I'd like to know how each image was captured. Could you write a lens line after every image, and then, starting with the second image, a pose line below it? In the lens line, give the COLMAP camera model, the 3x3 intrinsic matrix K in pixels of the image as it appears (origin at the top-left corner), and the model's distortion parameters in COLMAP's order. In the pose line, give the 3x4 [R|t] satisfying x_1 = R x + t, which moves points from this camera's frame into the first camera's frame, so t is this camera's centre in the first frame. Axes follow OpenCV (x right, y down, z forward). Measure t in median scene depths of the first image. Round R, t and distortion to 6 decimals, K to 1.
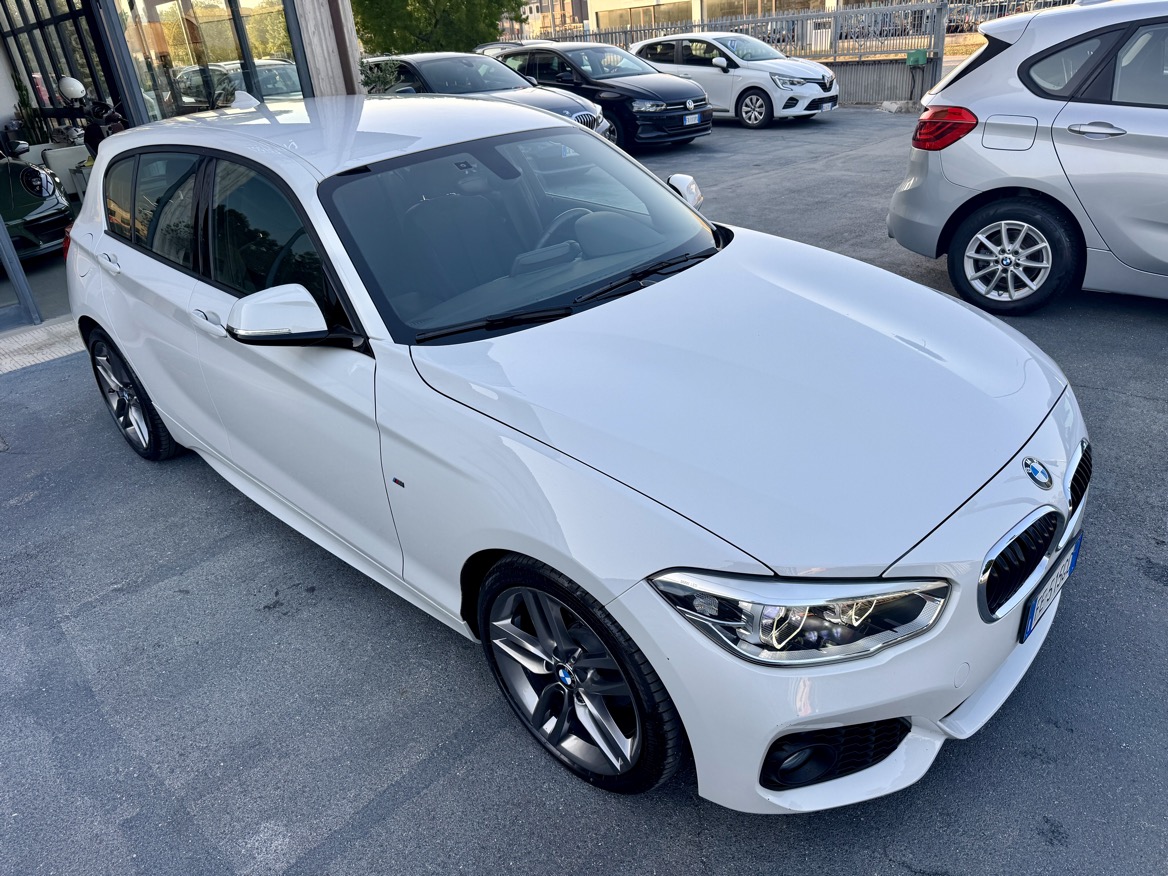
lens RADIAL K [[833.0, 0, 586.3], [0, 833.0, 450.9], [0, 0, 1]] dist [0.024499, -0.030677]
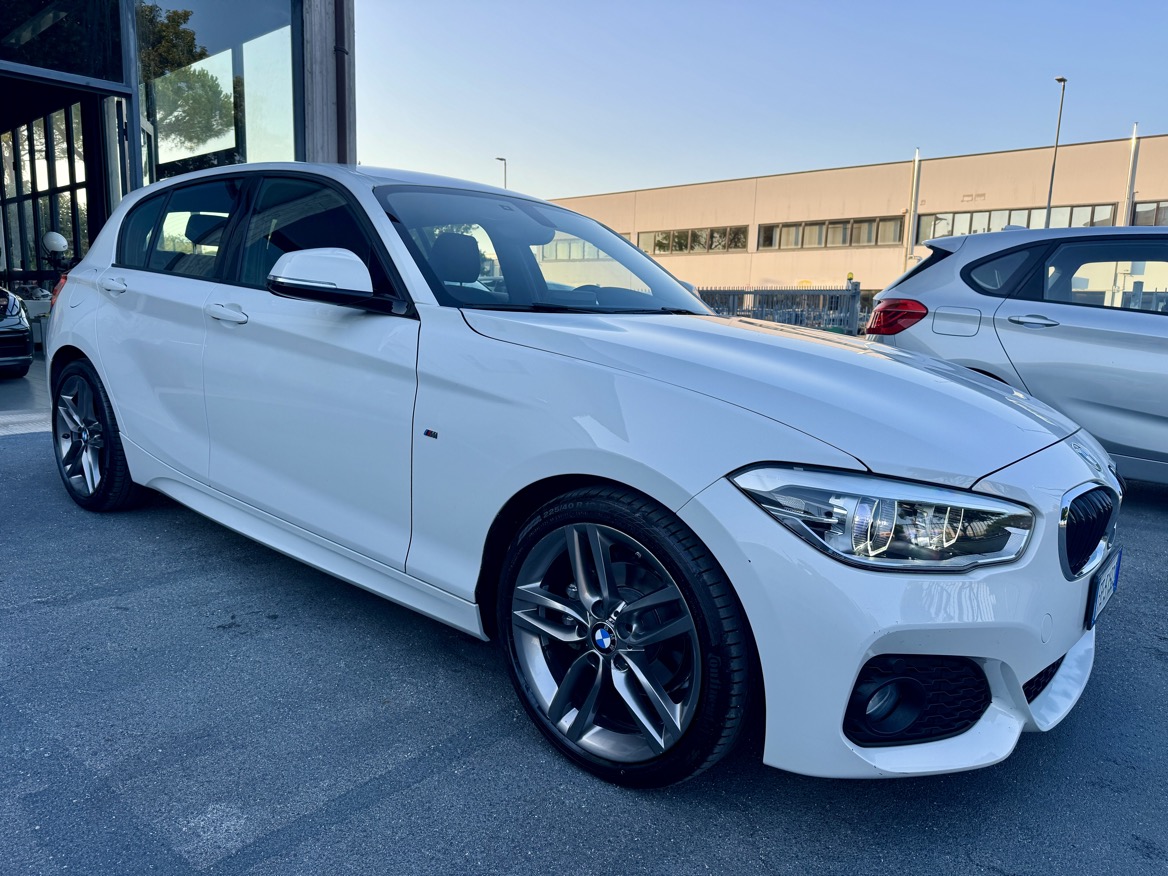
lens RADIAL K [[833.0, 0, 592.3], [0, 833.0, 436.2], [0, 0, 1]] dist [0.024499, -0.030677]
pose [[0.990390, 0.106091, 0.088723, -0.125991], [-0.073805, 0.947975, -0.309672, 0.311656], [-0.116961, 0.300148, 0.946695, 0.090016]]
